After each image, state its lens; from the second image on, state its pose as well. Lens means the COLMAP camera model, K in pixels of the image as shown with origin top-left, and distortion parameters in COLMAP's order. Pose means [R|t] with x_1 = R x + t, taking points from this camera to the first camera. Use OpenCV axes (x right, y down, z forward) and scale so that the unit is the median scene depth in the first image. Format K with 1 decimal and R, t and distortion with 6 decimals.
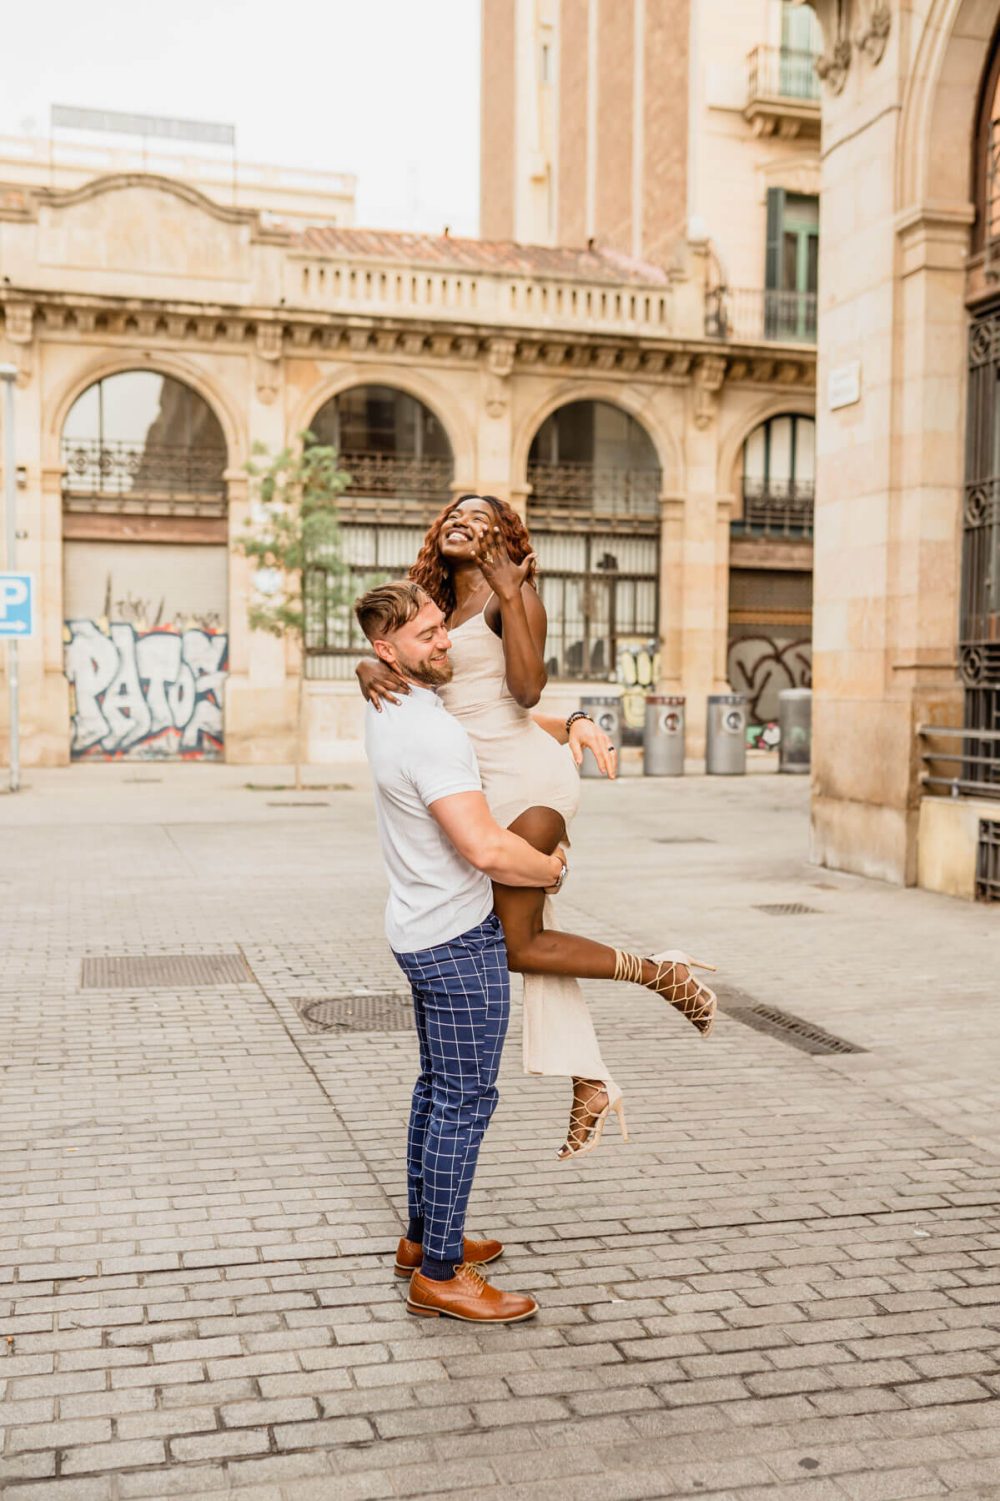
lens RADIAL K [[1571.1, 0, 514.8], [0, 1571.1, 802.7], [0, 0, 1]] dist [-0.003398, -0.006166]
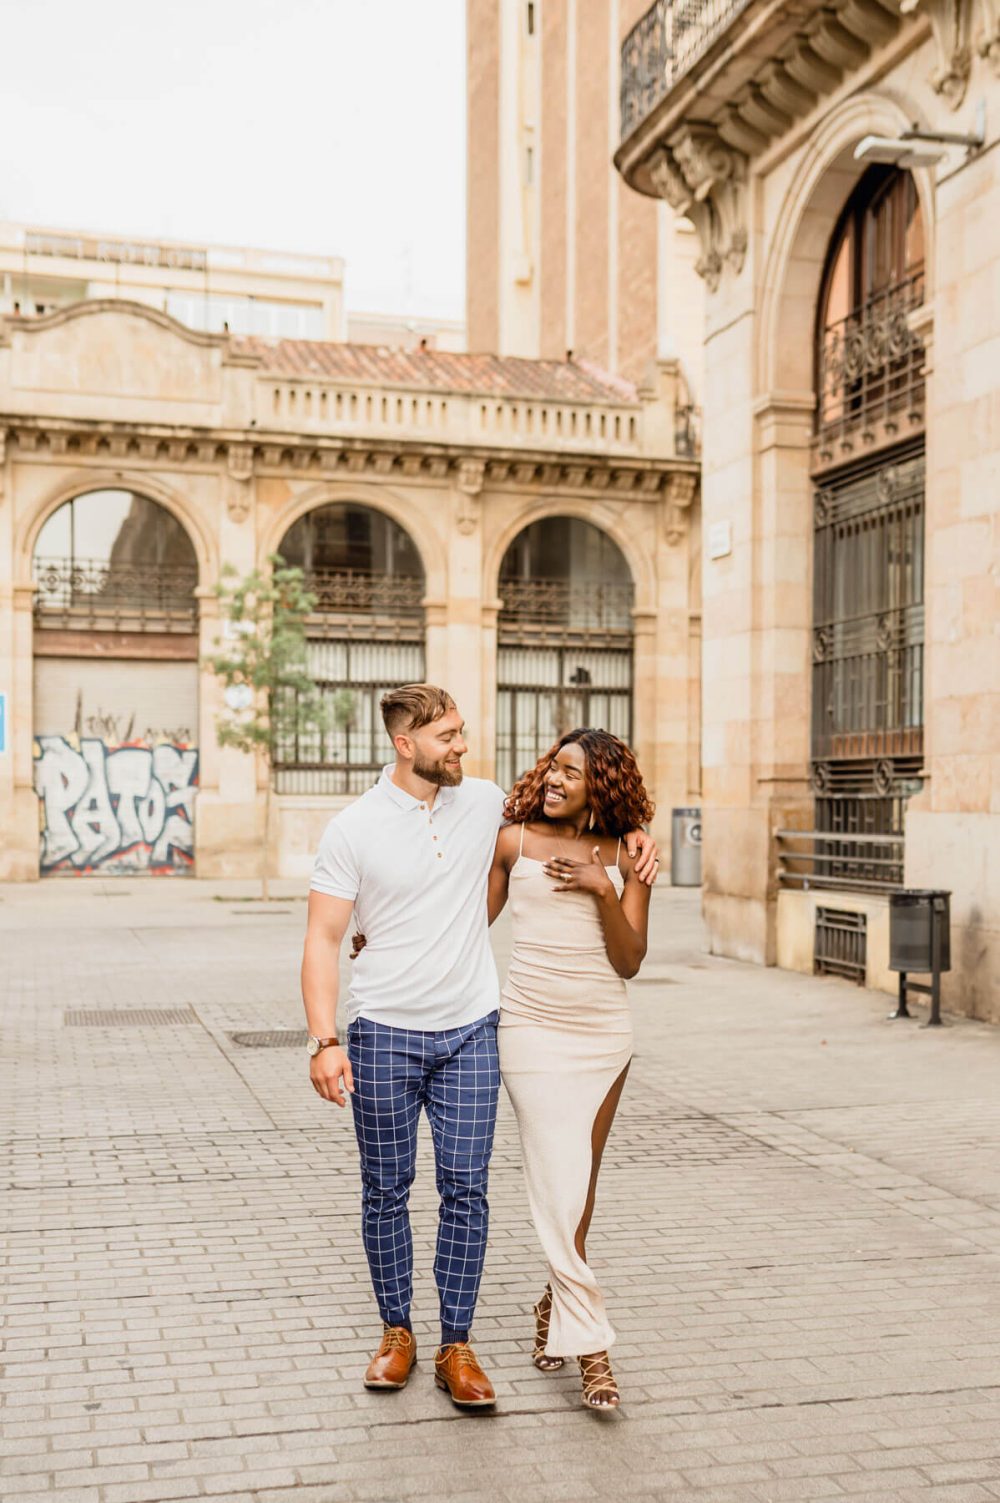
lens RADIAL K [[1704.9, 0, 562.5], [0, 1704.9, 858.4], [0, 0, 1]] dist [-0.001665, -0.004667]
pose [[0.999653, -0.004410, 0.025955, 0.021854], [0.005466, 0.999155, -0.040742, 0.008155], [-0.025754, 0.040870, 0.998833, -0.093320]]
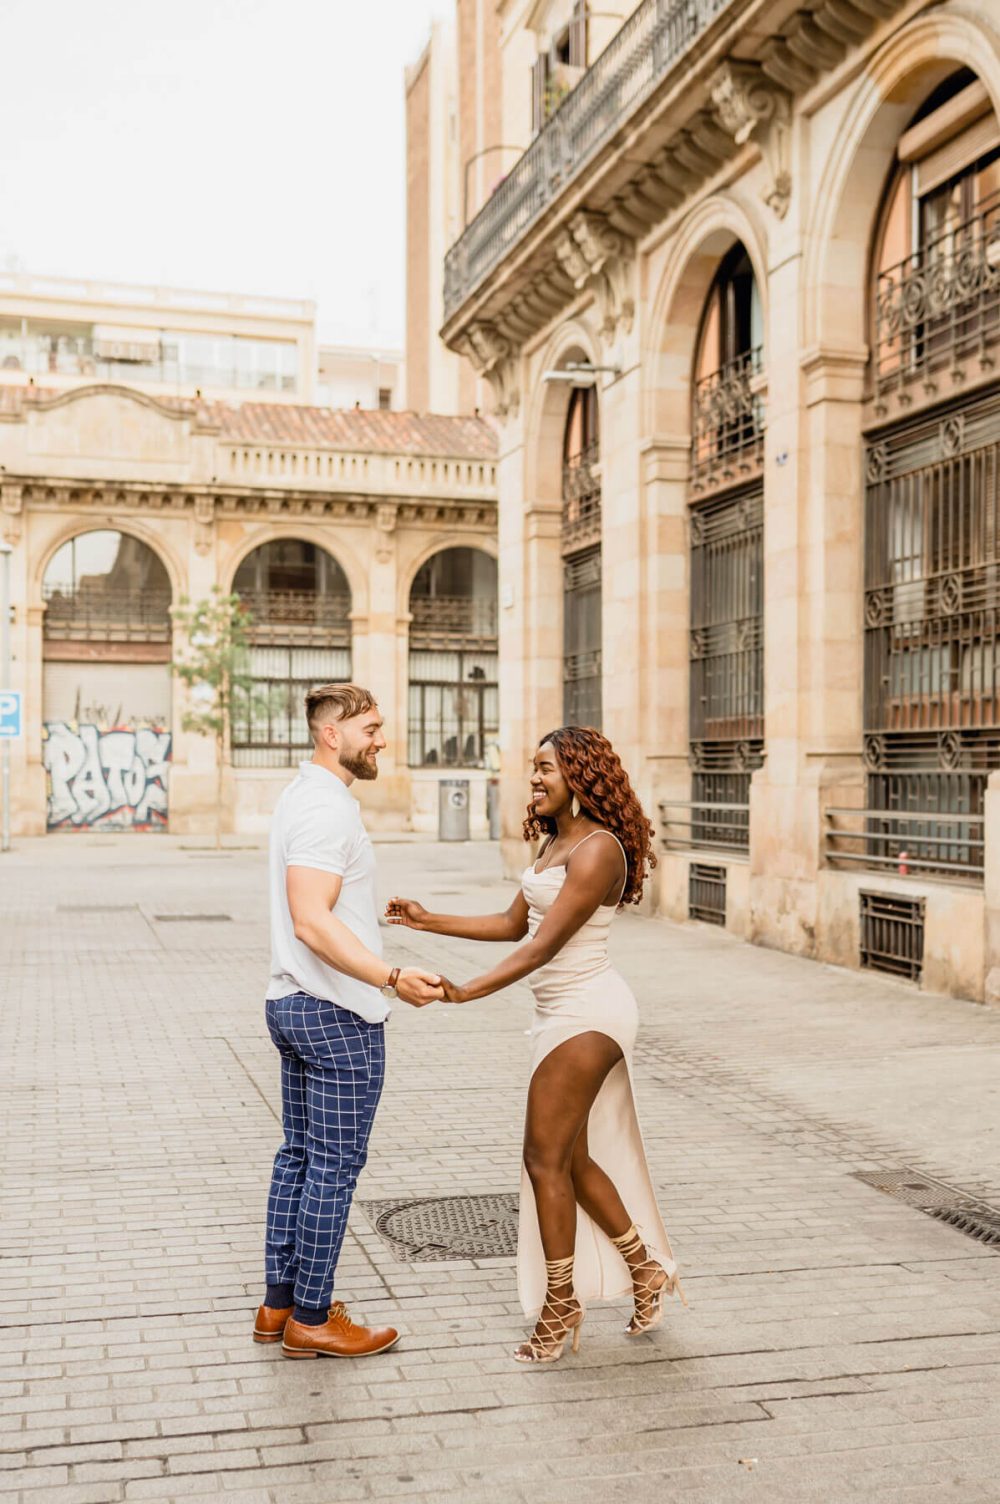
lens RADIAL K [[1505.9, 0, 492.6], [0, 1505.9, 783.4], [0, 0, 1]] dist [0.001767, -0.005897]
pose [[0.999877, -0.005420, 0.014725, 0.062214], [0.006385, 0.997782, -0.066261, 0.017419], [-0.014334, 0.066347, 0.997694, -0.230532]]
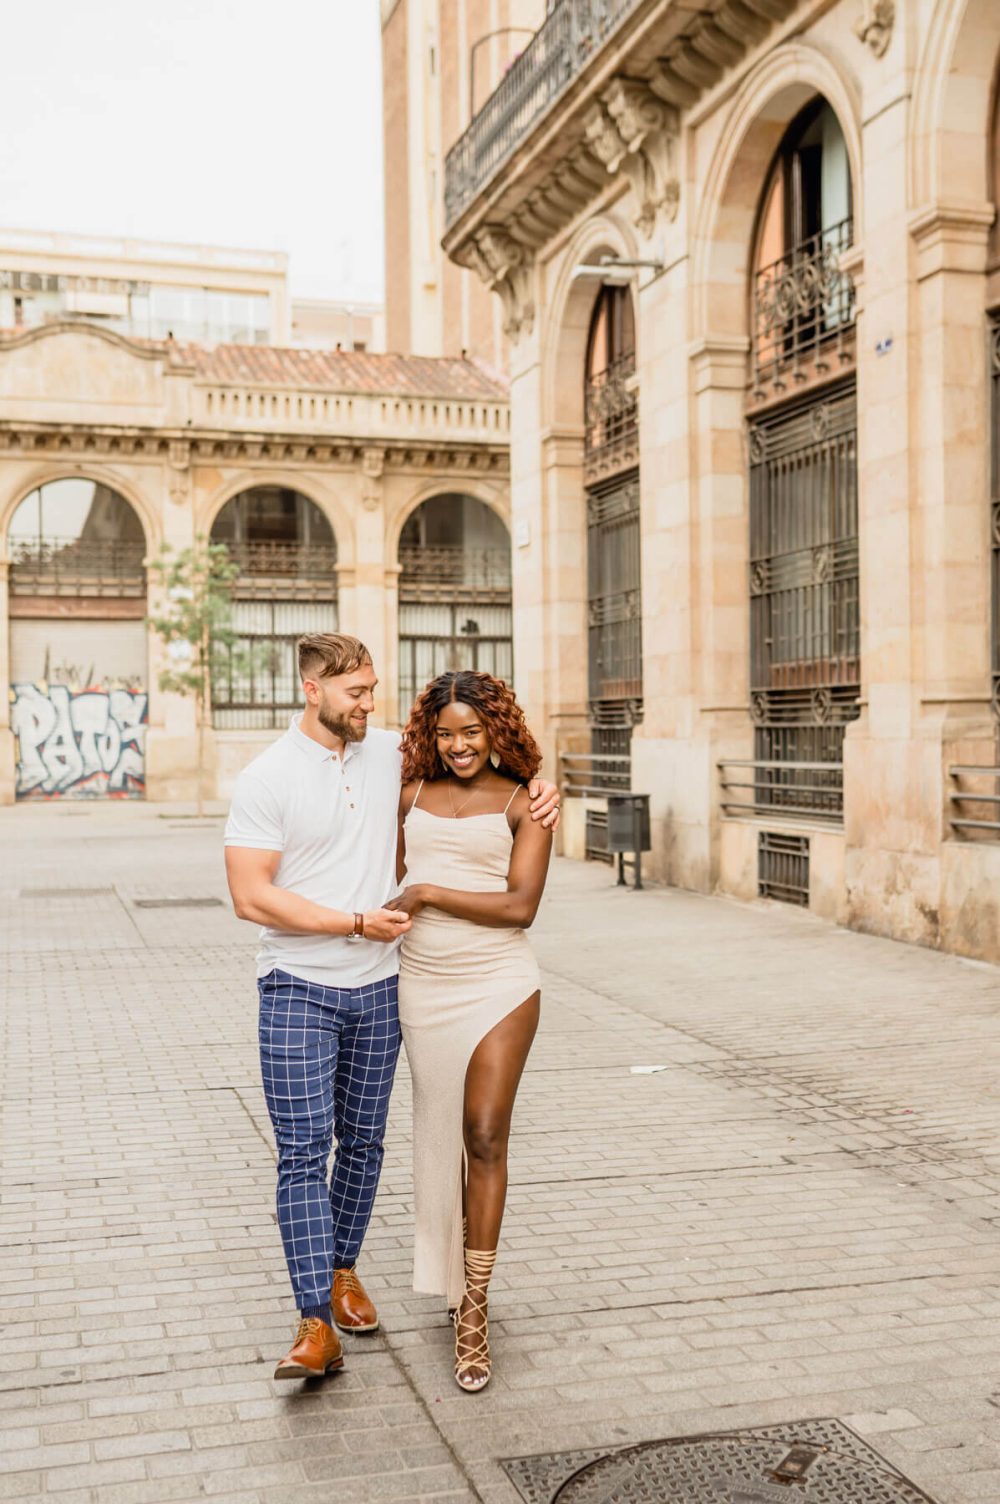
lens RADIAL K [[1529.3, 0, 496.3], [0, 1529.3, 752.6], [0, 0, 1]] dist [0.002736, -0.009865]
pose [[0.999410, -0.018453, 0.028972, 0.050640], [0.020164, 0.997998, -0.059952, 0.014002], [-0.027808, 0.060501, 0.997781, -0.177377]]
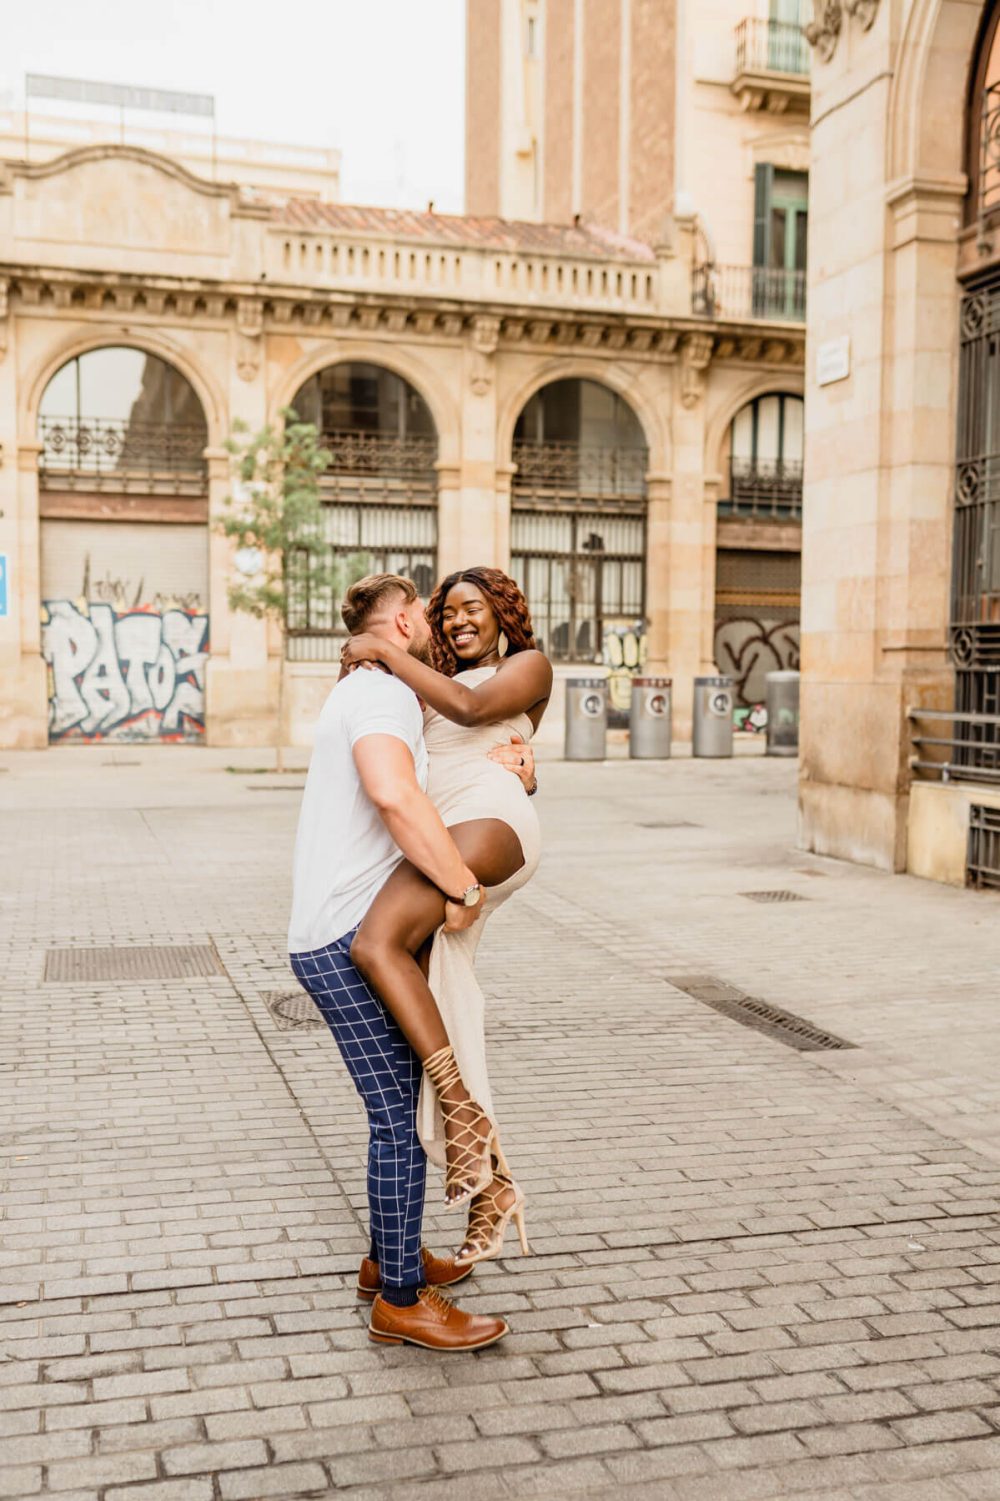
lens RADIAL K [[1577.3, 0, 523.6], [0, 1577.3, 803.2], [0, 0, 1]] dist [-0.004566, 0.001710]
pose [[0.999901, -0.000660, 0.014081, 0.001053], [0.000497, 0.999932, 0.011624, -0.000574], [-0.014087, -0.011616, 0.999833, 0.006512]]
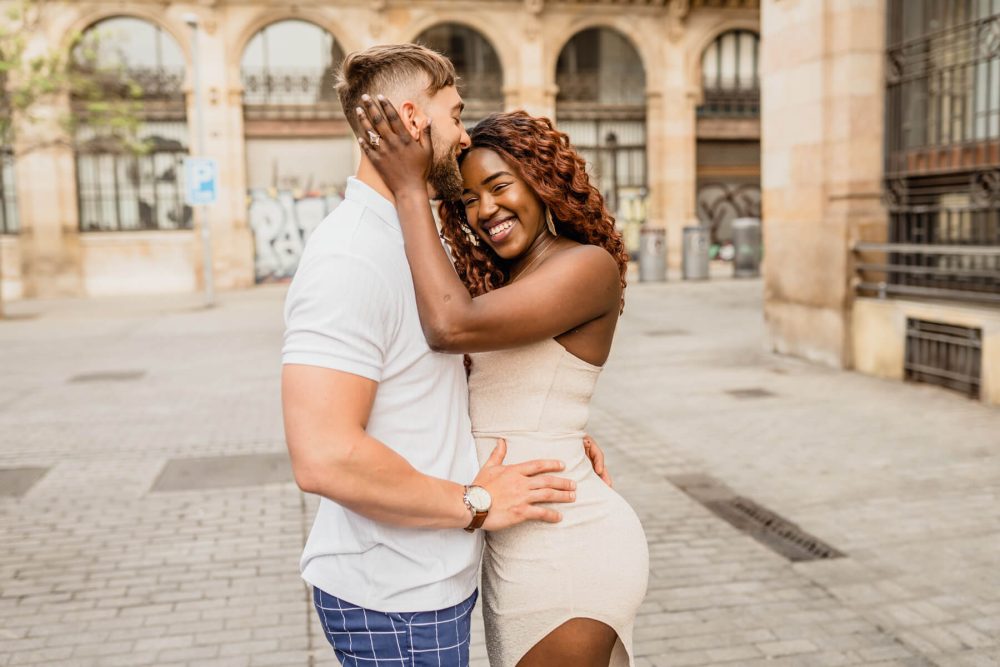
lens RADIAL K [[1001.2, 0, 490.1], [0, 1001.2, 332.6], [0, 0, 1]] dist [0.001767, -0.005897]
pose [[0.997192, -0.028015, -0.069452, 0.007075], [0.030194, 0.999078, 0.030525, -0.003525], [0.068532, -0.032536, 0.997118, 0.059174]]
